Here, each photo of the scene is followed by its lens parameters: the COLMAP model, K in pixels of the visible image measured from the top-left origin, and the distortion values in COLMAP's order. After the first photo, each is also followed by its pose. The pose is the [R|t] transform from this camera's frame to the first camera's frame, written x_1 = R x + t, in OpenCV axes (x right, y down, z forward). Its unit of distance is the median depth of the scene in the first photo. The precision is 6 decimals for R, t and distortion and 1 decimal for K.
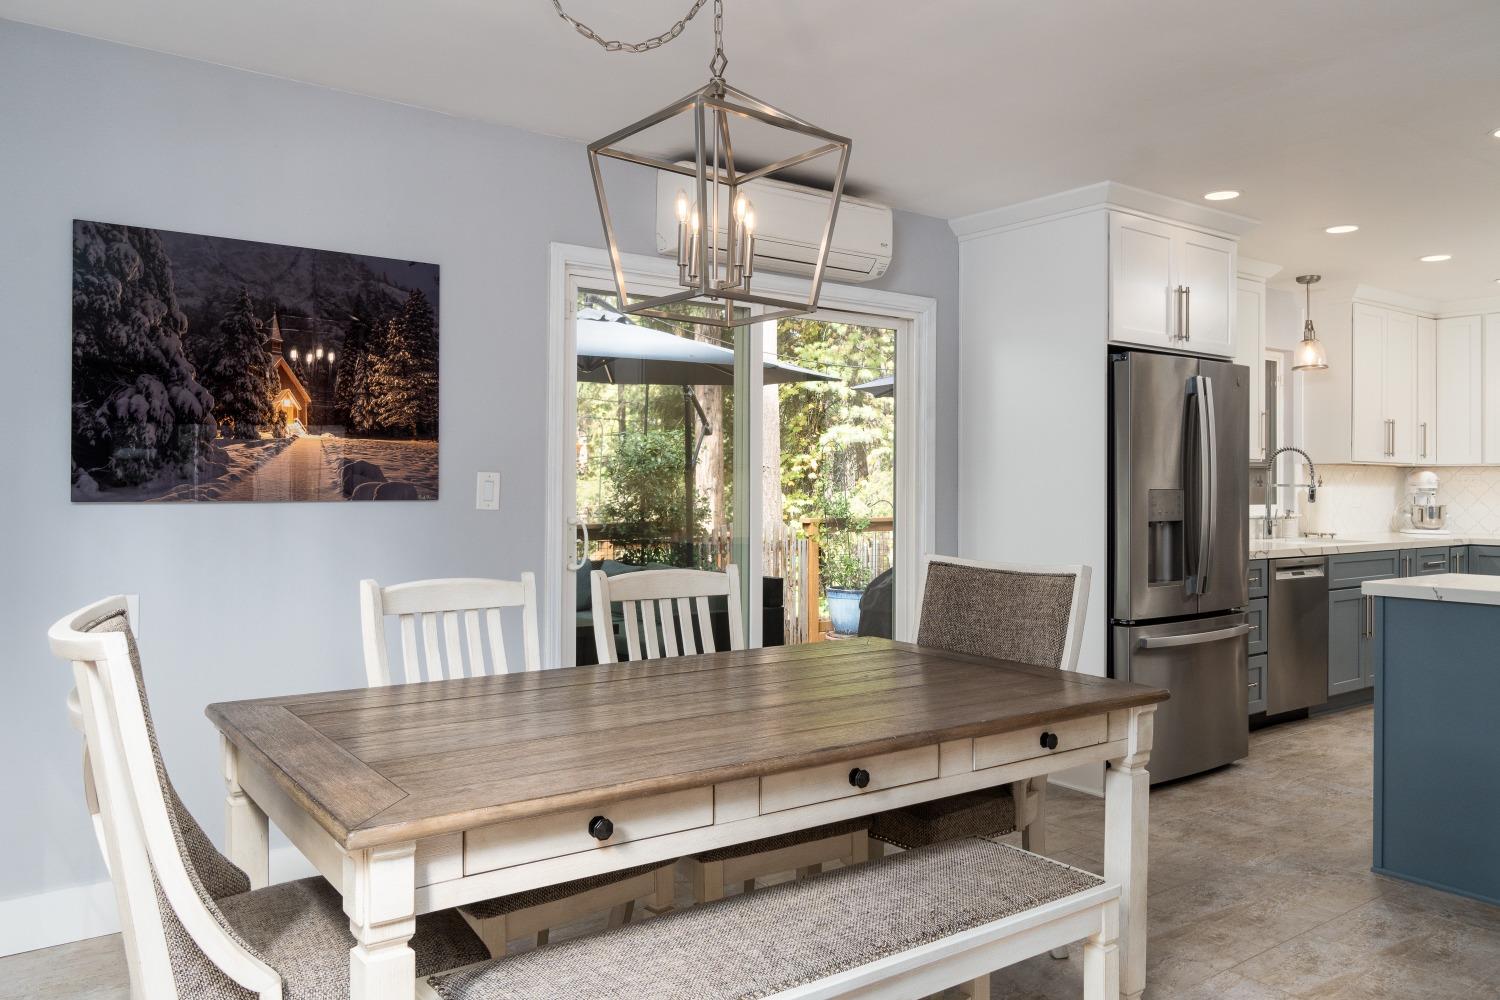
lens RADIAL K [[1094.3, 0, 754.2], [0, 1094.3, 478.5], [0, 0, 1]] dist [0.001180, -0.002430]
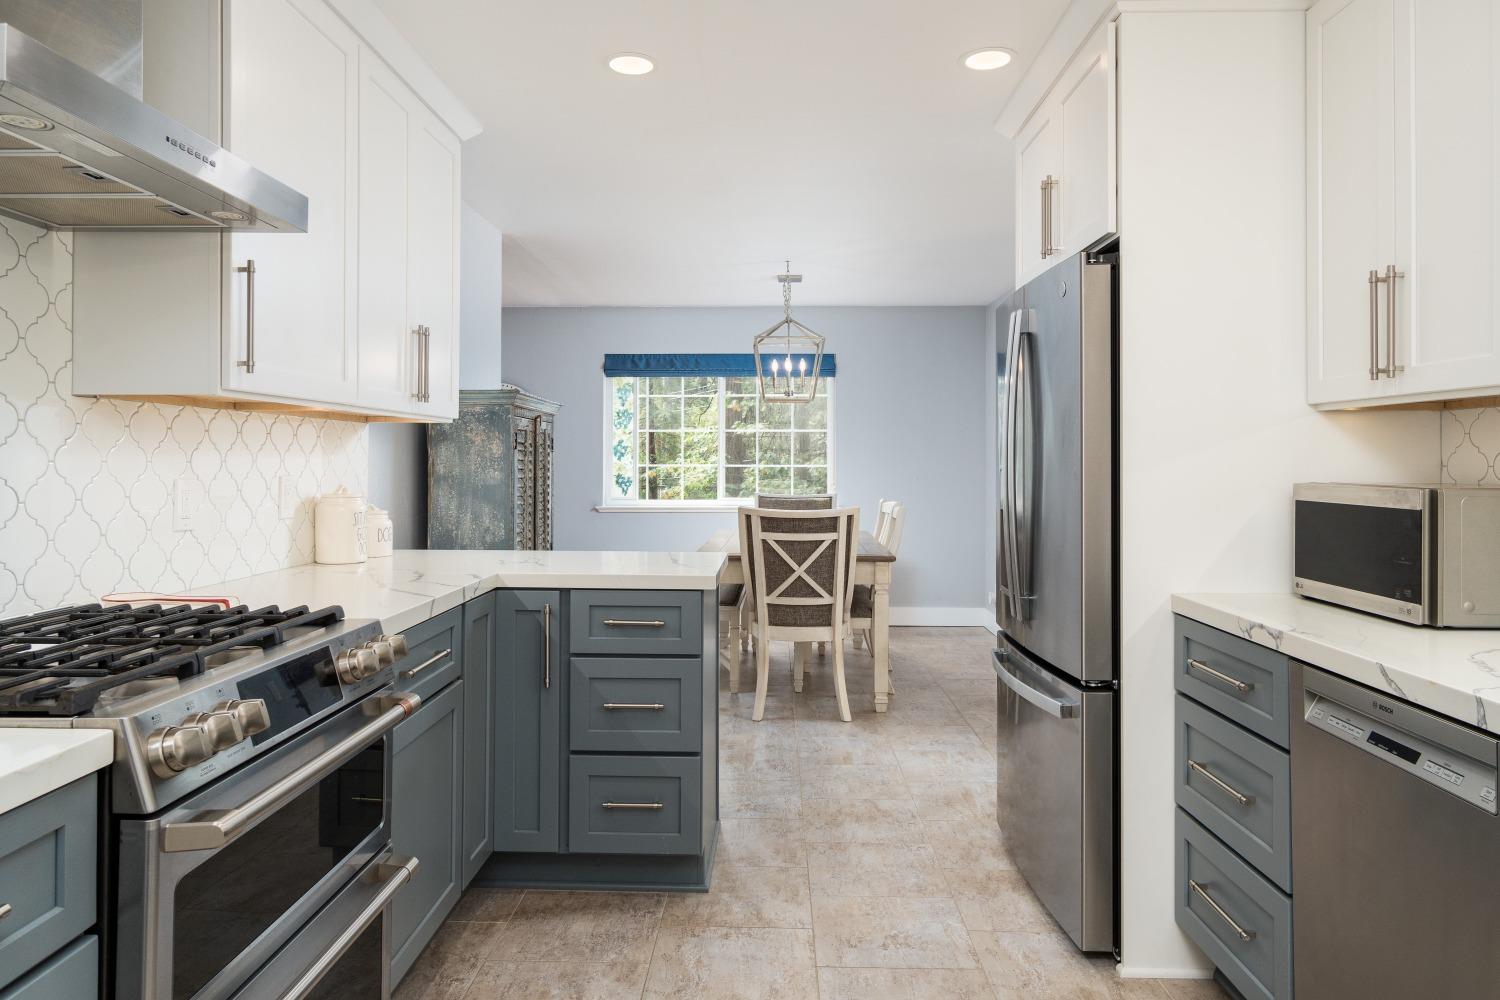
lens RADIAL K [[949.1, 0, 750.0], [0, 949.1, 500.0], [0, 0, 1]] dist [0.000095, 0.000012]
pose [[-0.613104, 0.022483, -0.789682, 0.767115], [0.000432, 0.999604, 0.028124, 0.008854], [0.790002, 0.016901, -0.612871, 0.955290]]
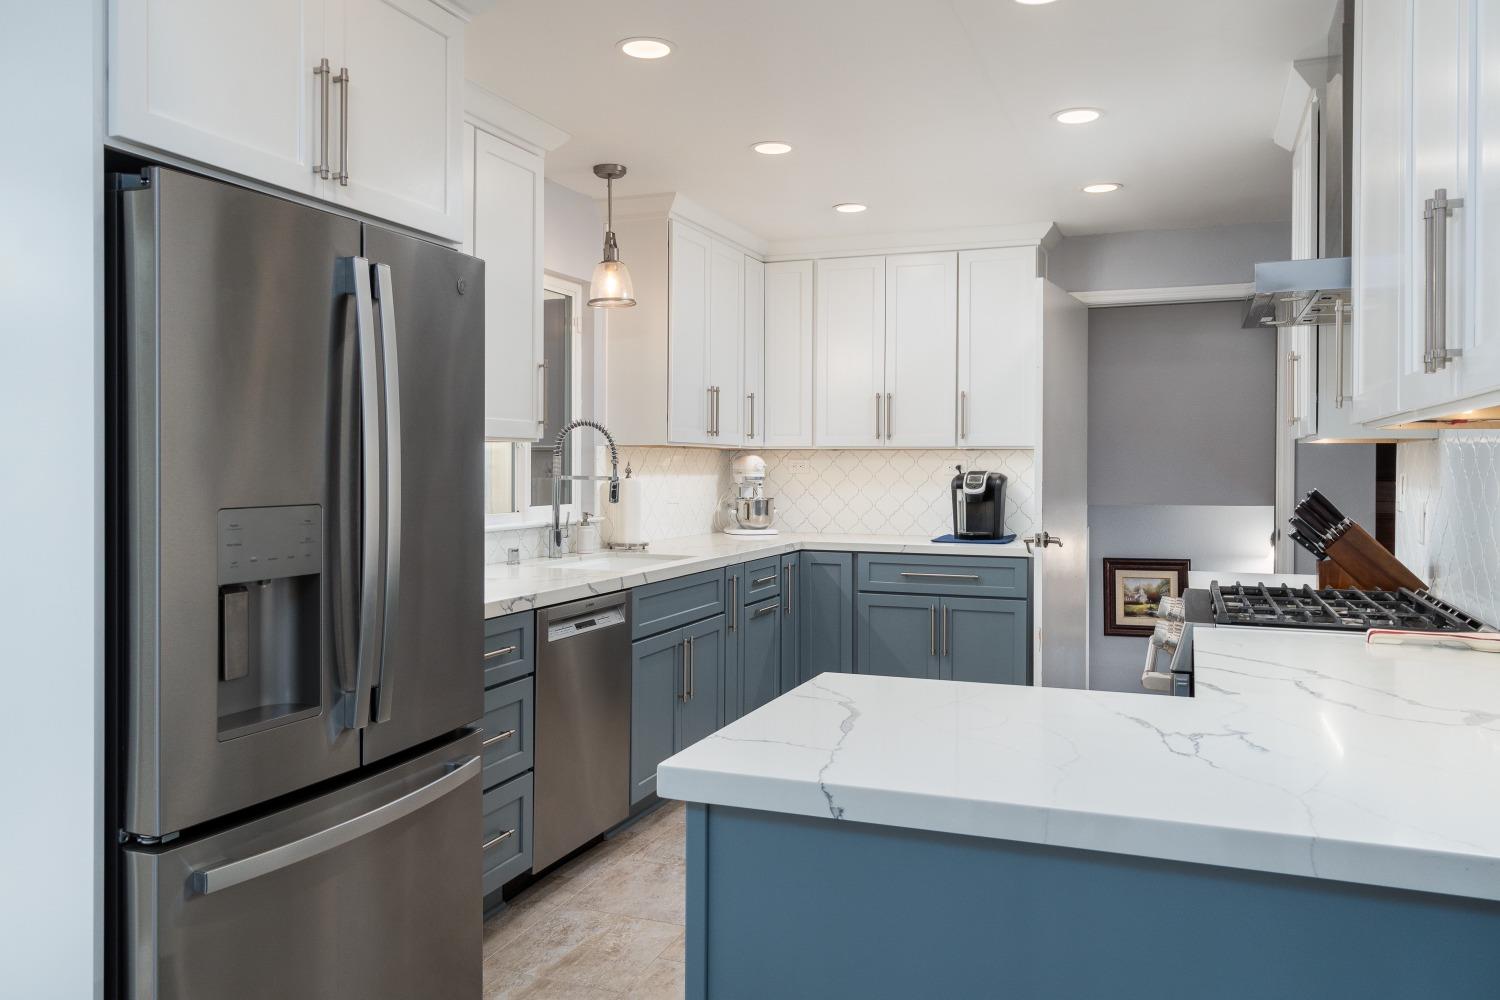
lens RADIAL K [[1094.3, 0, 754.2], [0, 1094.3, 478.5], [0, 0, 1]] dist [0.001180, -0.002430]
pose [[0.844232, -0.008989, 0.535903, 0.231277], [-0.003082, 0.999761, 0.021625, -0.008581], [-0.535970, -0.019908, 0.844002, 0.401840]]
